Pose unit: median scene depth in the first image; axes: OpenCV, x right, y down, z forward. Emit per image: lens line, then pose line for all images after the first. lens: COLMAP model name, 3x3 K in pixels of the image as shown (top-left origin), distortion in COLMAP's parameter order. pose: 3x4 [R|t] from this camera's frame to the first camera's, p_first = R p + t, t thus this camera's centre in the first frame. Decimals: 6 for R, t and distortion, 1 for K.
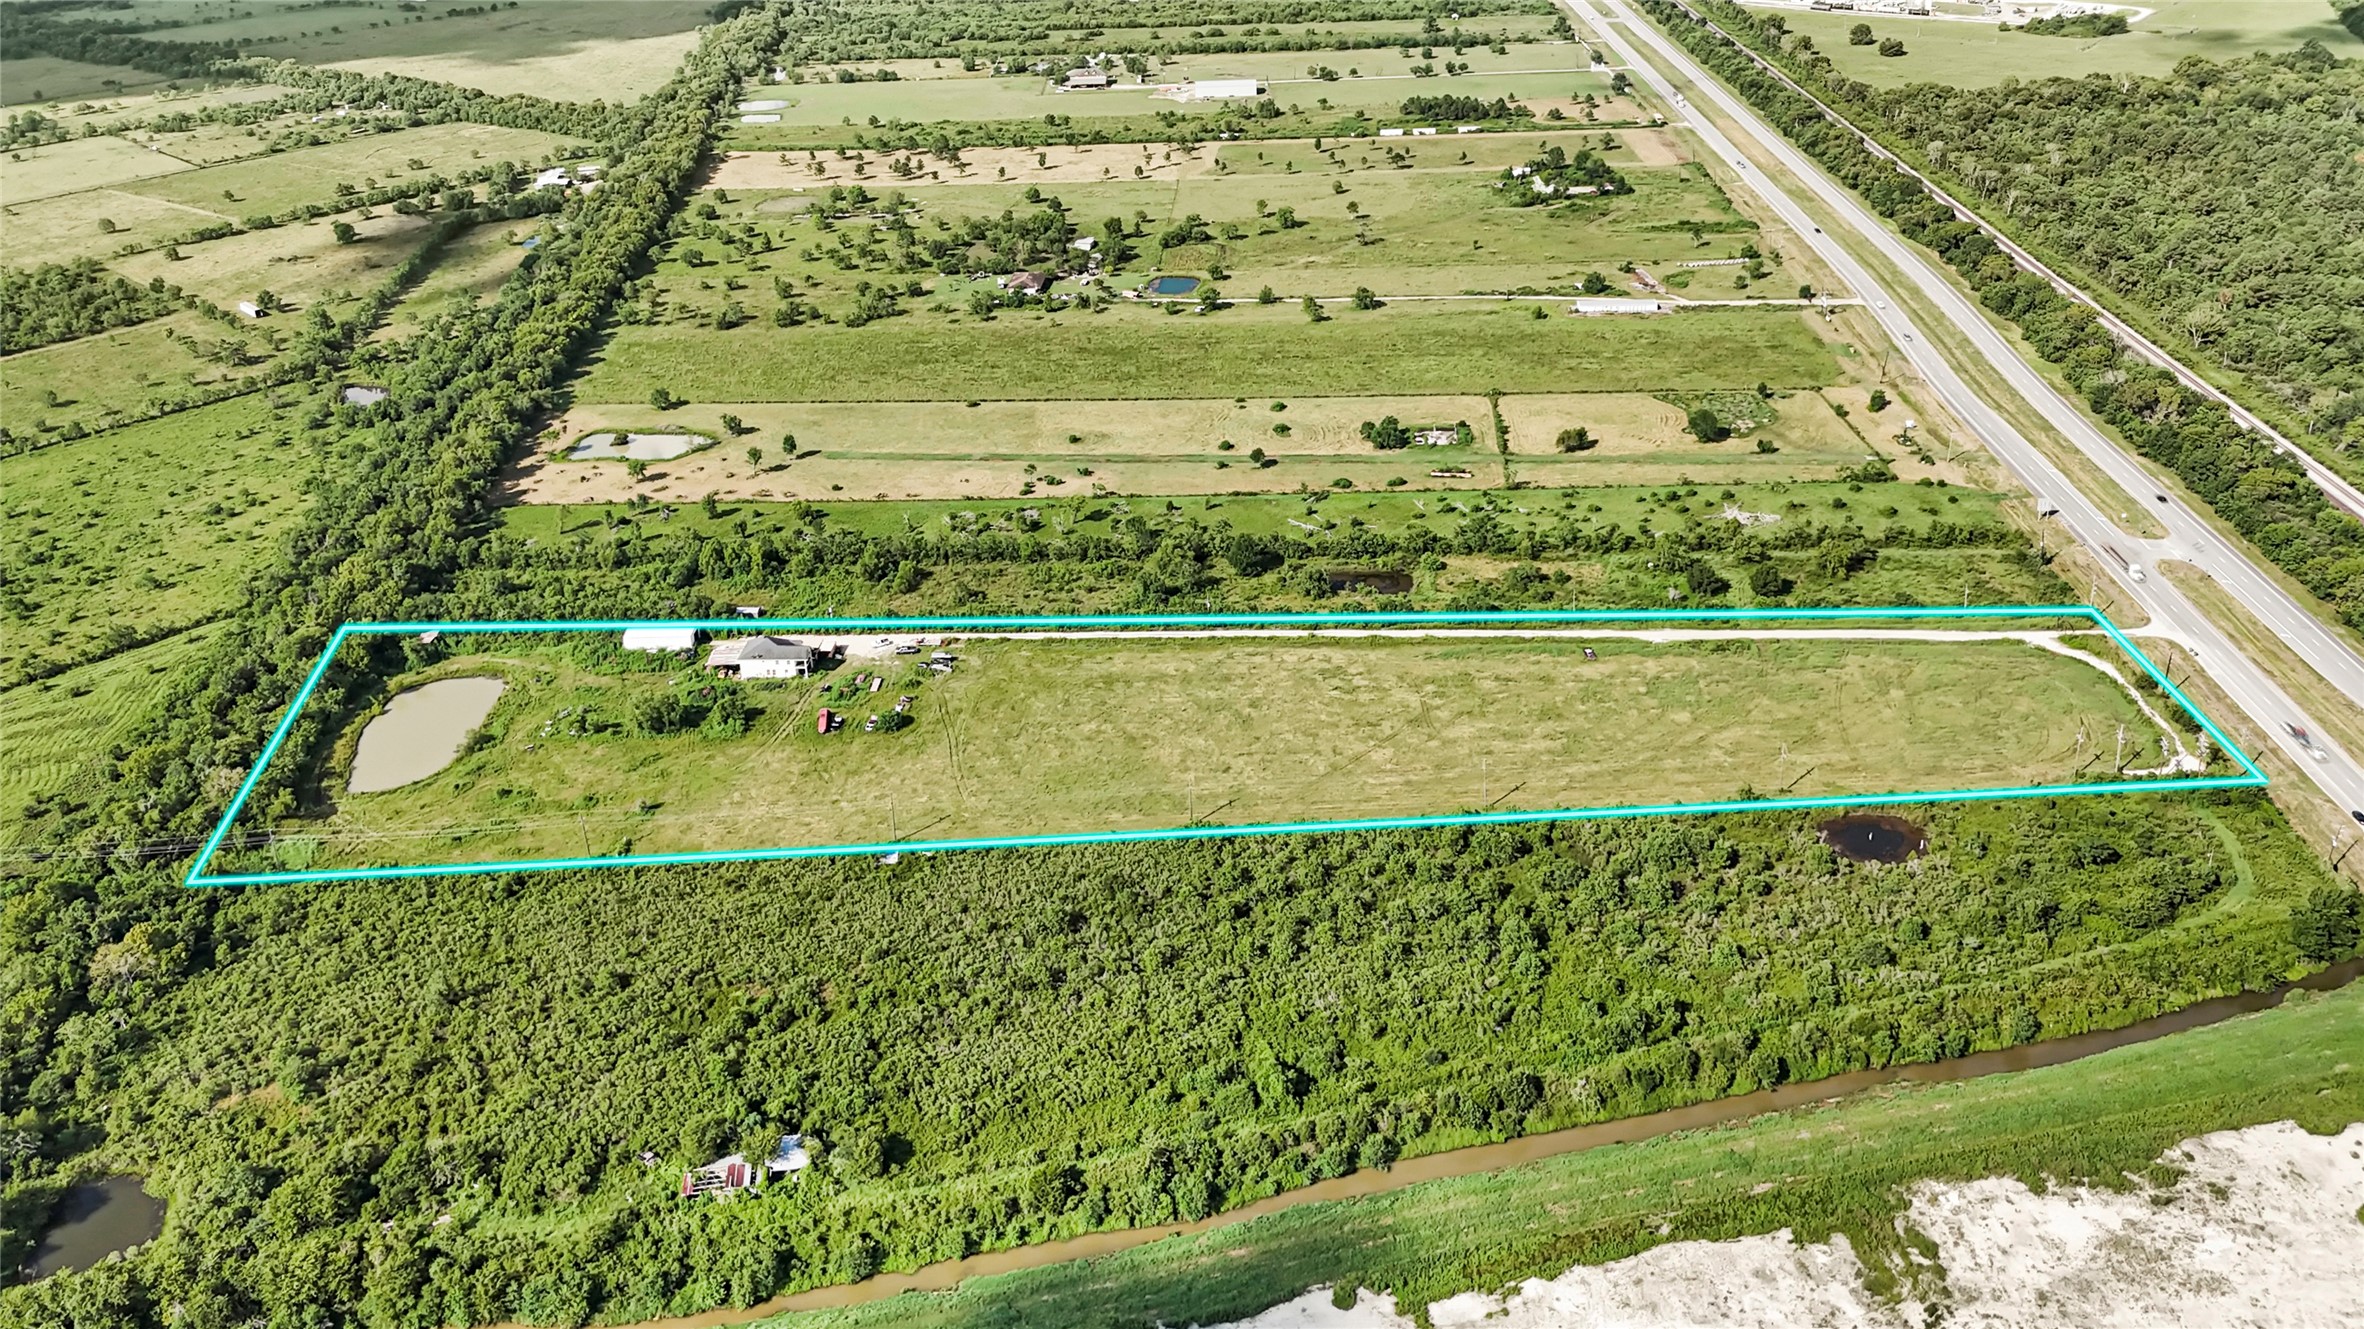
lens RADIAL K [[1740.1, 0, 1182.0], [0, 1740.1, 664.5], [0, 0, 1]] dist [0.074398, -0.119416]
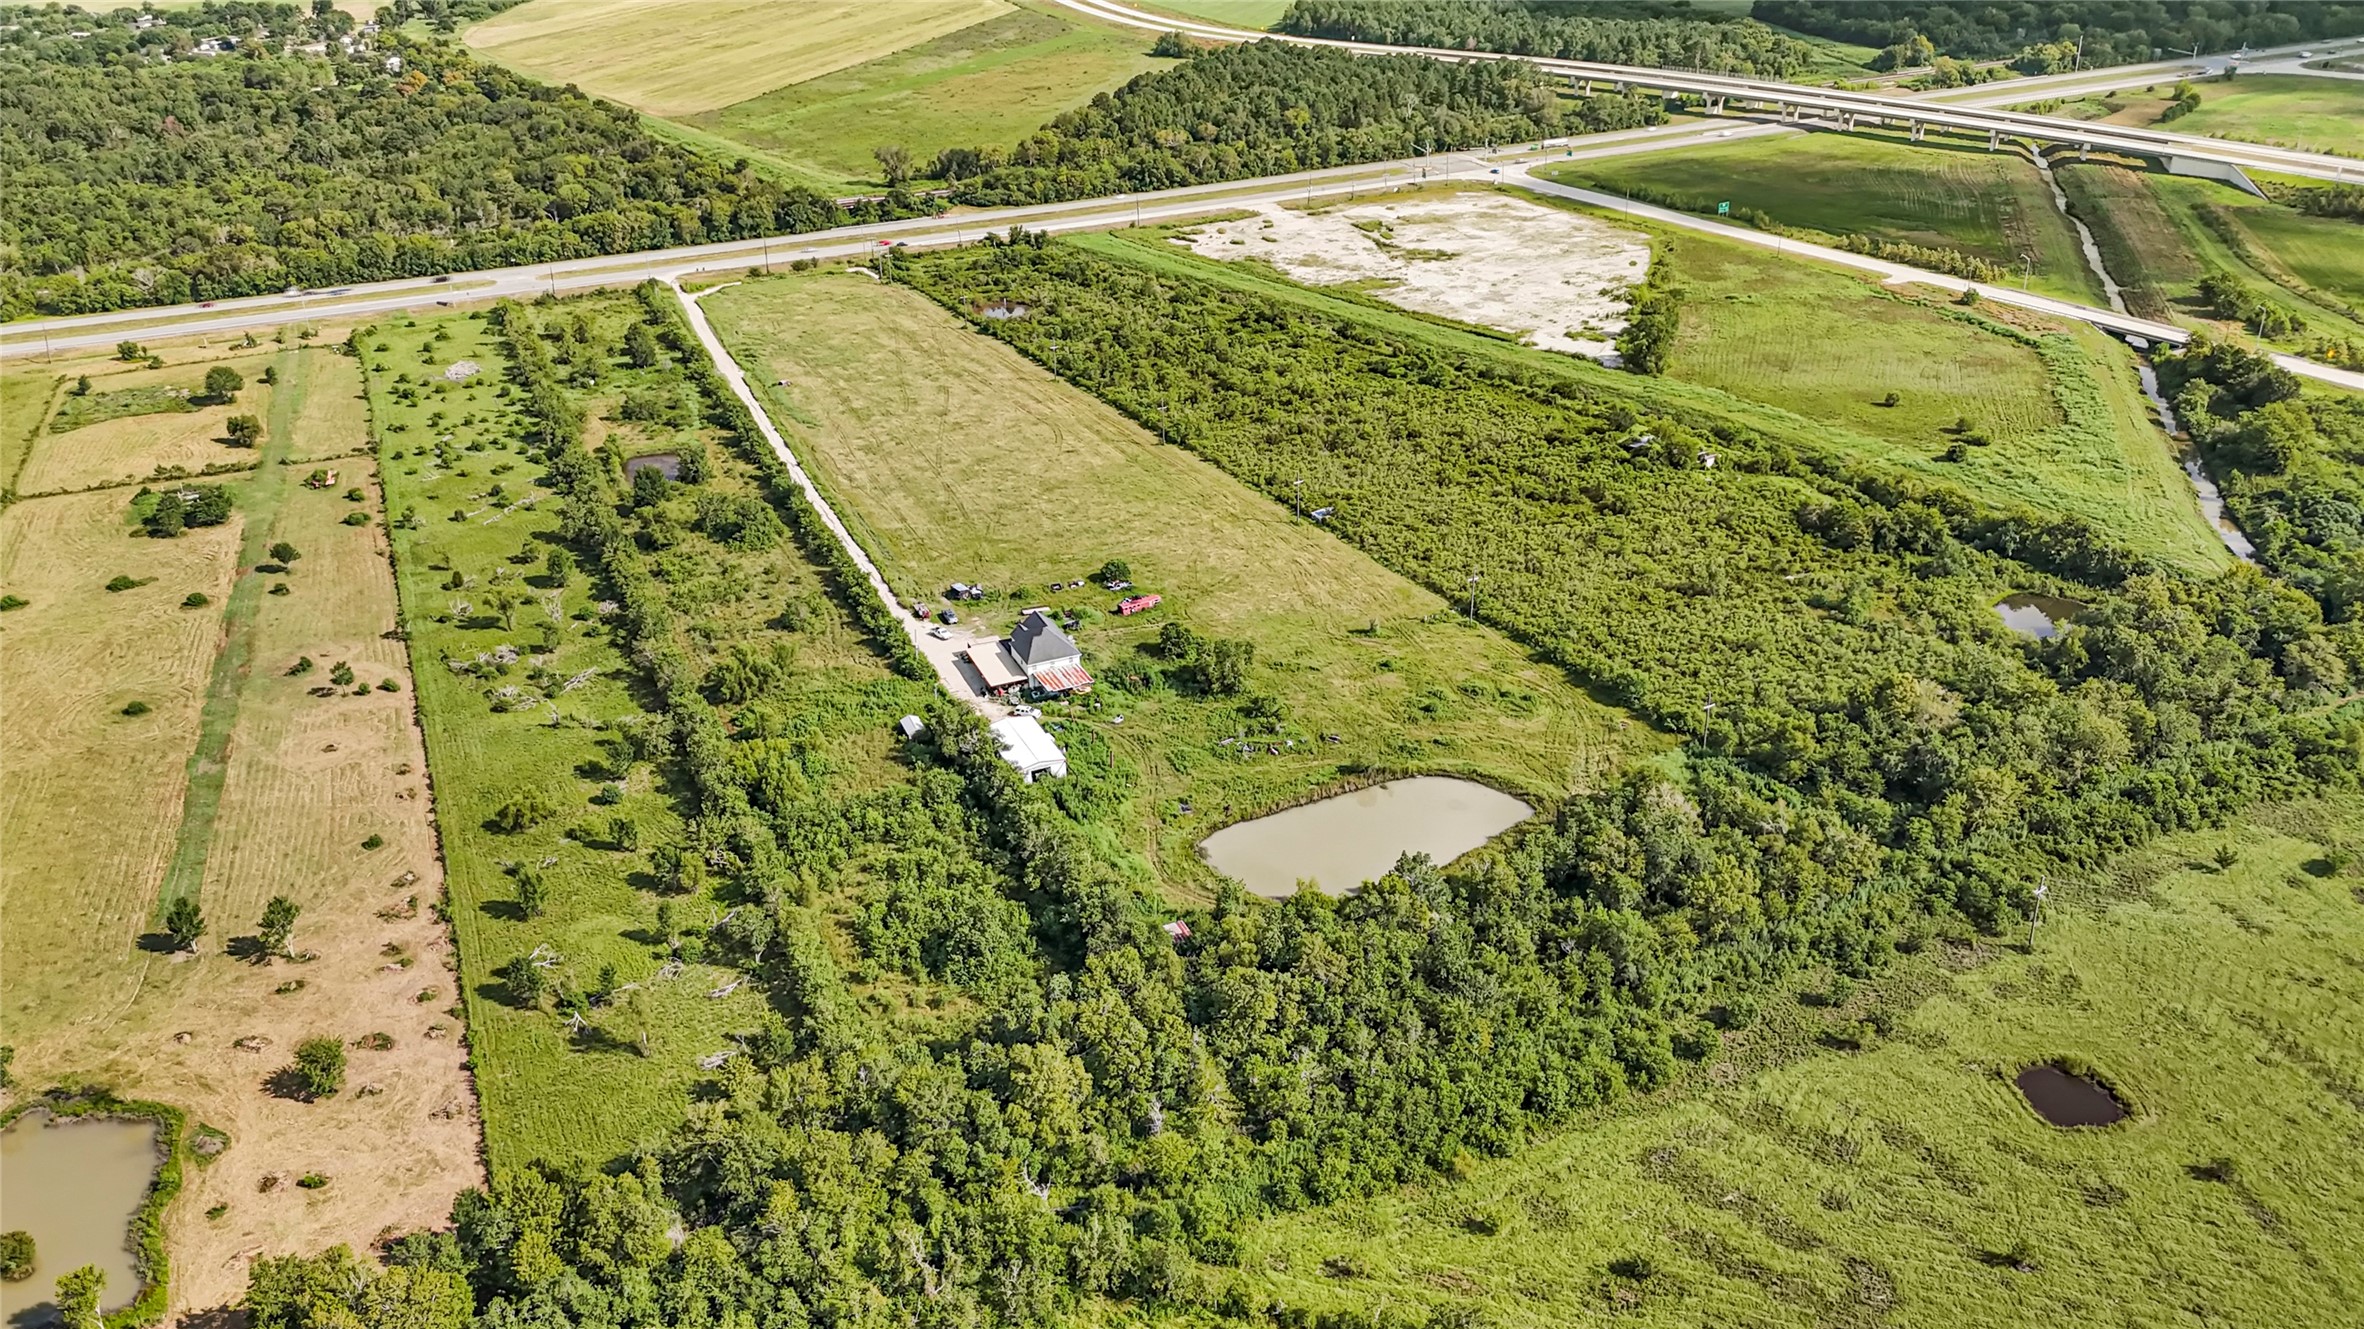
lens RADIAL K [[1851.6, 0, 1182.0], [0, 1851.6, 664.5], [0, 0, 1]] dist [0.076943, -0.093825]
pose [[-0.434371, -0.346490, 0.831424, -0.892955], [0.476422, 0.694985, 0.538533, -0.384358], [-0.764424, 0.630032, -0.136806, 1.035513]]
